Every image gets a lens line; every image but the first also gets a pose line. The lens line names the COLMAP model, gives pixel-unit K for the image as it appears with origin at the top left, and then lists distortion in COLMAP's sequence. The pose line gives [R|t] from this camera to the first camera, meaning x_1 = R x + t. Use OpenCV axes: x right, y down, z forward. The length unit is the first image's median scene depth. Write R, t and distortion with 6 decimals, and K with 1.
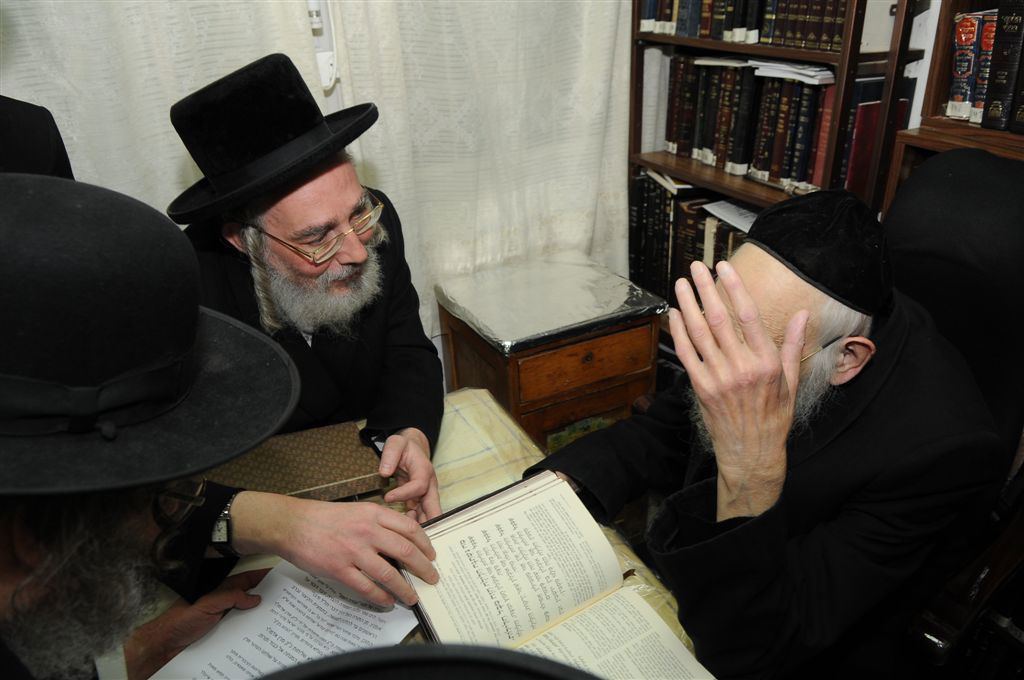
lens RADIAL K [[753.9, 0, 511.8], [0, 753.9, 342.3], [0, 0, 1]] dist [-0.023944, -0.034772]
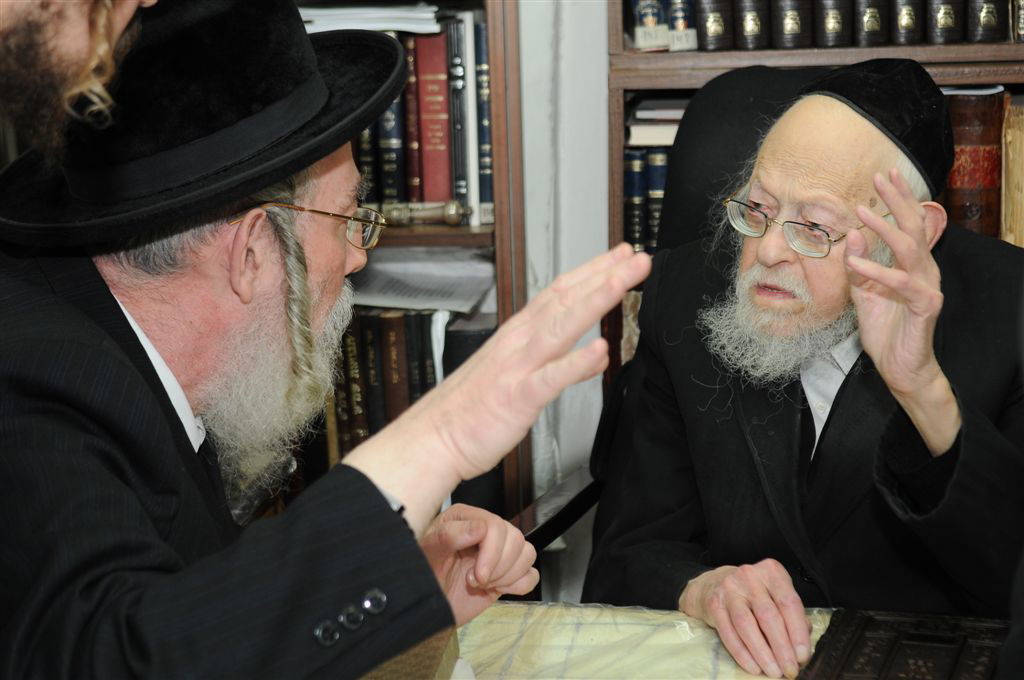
lens RADIAL K [[2307.1, 0, 512.9], [0, 2307.1, 339.8], [0, 0, 1]] dist [0.254842, 0.054466]
pose [[0.570809, -0.141053, 0.808877, -0.971331], [0.382084, 0.917603, -0.109616, 0.107497], [-0.726766, 0.371629, 0.577670, -0.060635]]
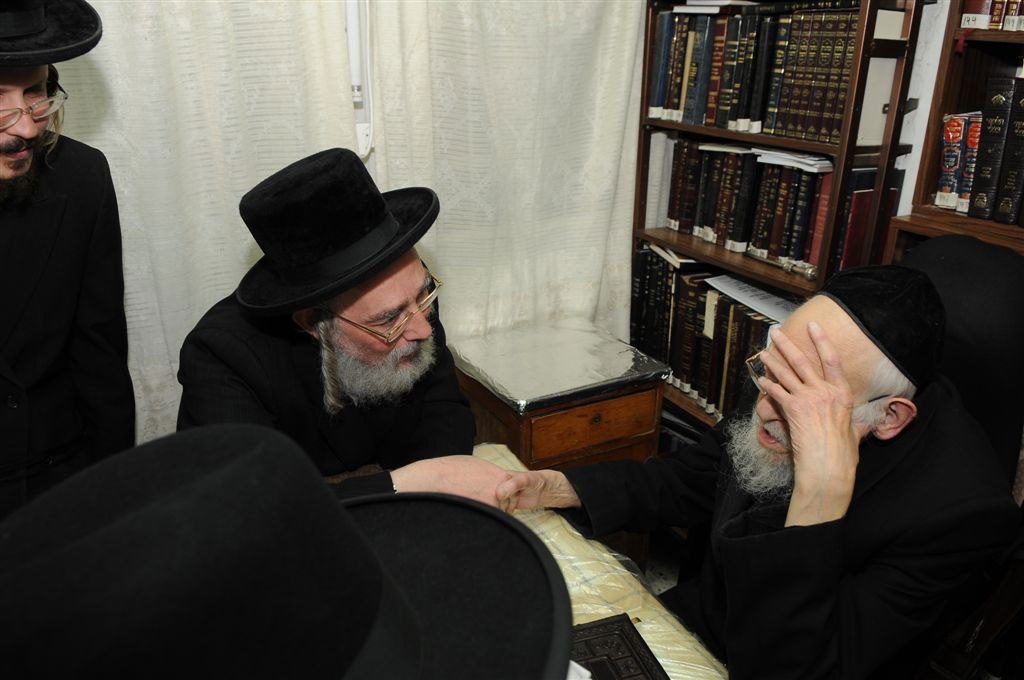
lens RADIAL K [[749.5, 0, 511.5], [0, 749.5, 344.9], [0, 0, 1]] dist [-0.028874, -0.032542]
pose [[0.998855, 0.034380, 0.033263, -0.052817], [-0.031334, 0.995616, -0.088127, 0.012965], [-0.036147, 0.086984, 0.995554, -0.036956]]
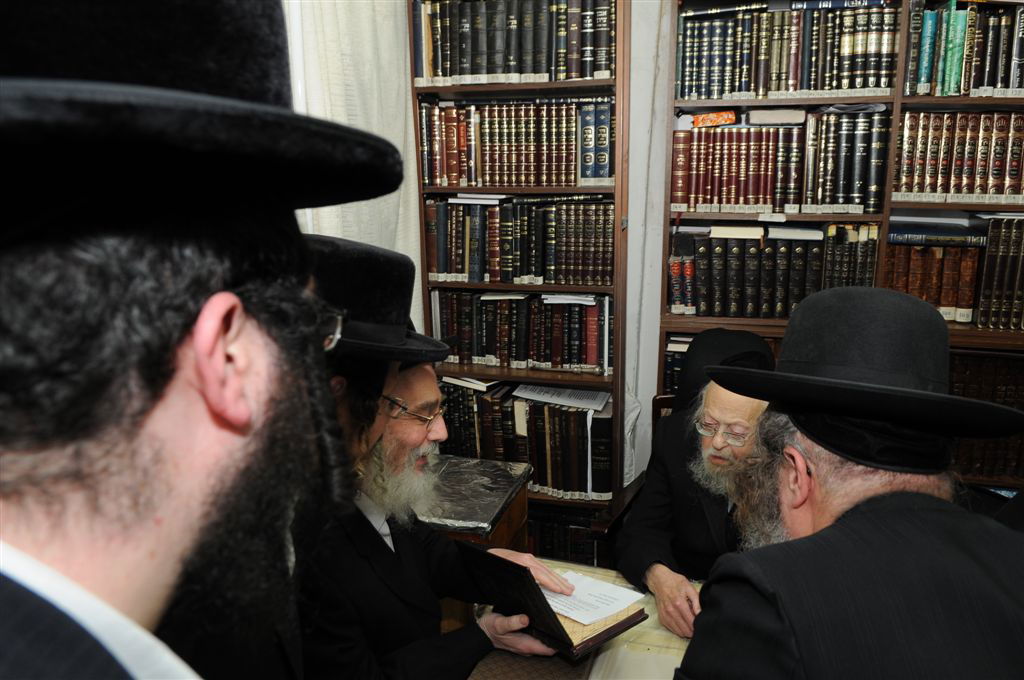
lens RADIAL K [[749.5, 0, 511.5], [0, 749.5, 344.9], [0, 0, 1]] dist [-0.028874, -0.032542]
pose [[0.692026, -0.156583, 0.704686, -0.741336], [0.323579, 0.939912, -0.108915, -0.119795], [-0.645289, 0.303393, 0.701110, -0.005831]]
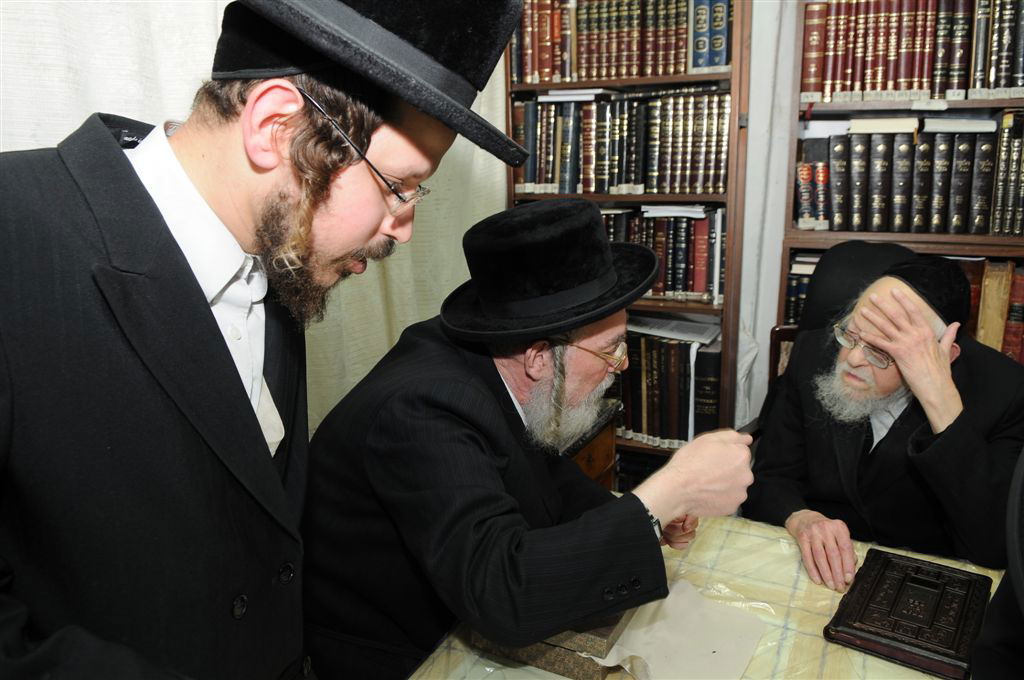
lens RADIAL K [[749.5, 0, 511.5], [0, 749.5, 344.9], [0, 0, 1]] dist [-0.028874, -0.032542]
pose [[0.808794, -0.127966, 0.574000, -0.591003], [0.264735, 0.950776, -0.161062, 0.007367], [-0.525135, 0.282224, 0.802859, 0.116820]]
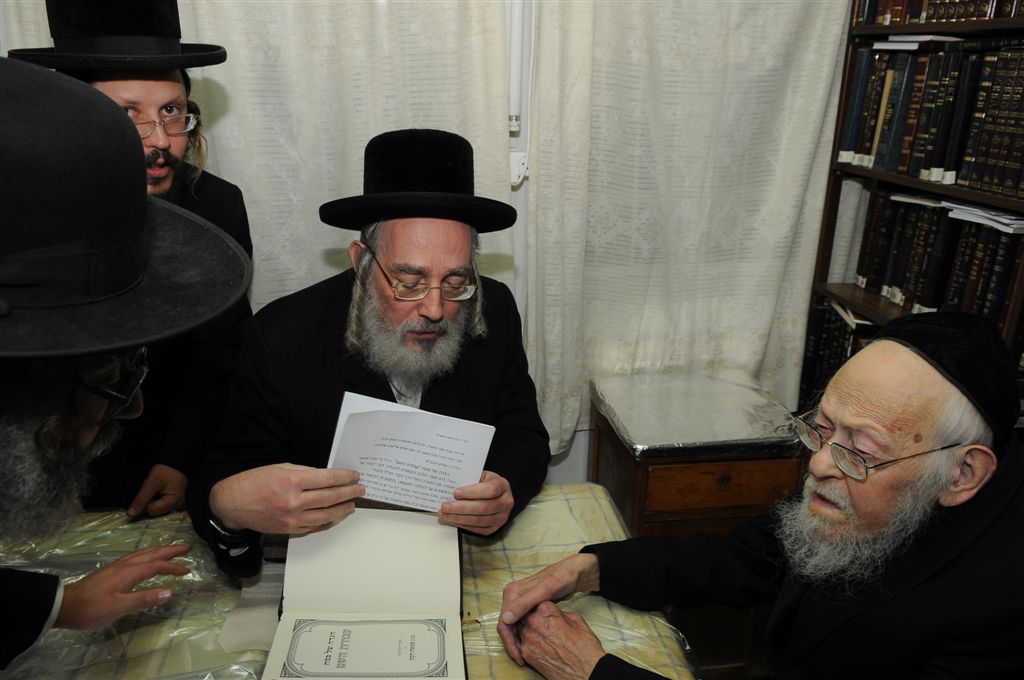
lens RADIAL K [[760.5, 0, 510.6], [0, 760.5, 345.1], [0, 0, 1]] dist [-0.019997, -0.041924]
pose [[0.945842, 0.158481, -0.283316, 0.087479], [-0.194270, 0.975539, -0.102869, 0.005816], [0.260083, 0.152338, 0.953494, -0.022219]]
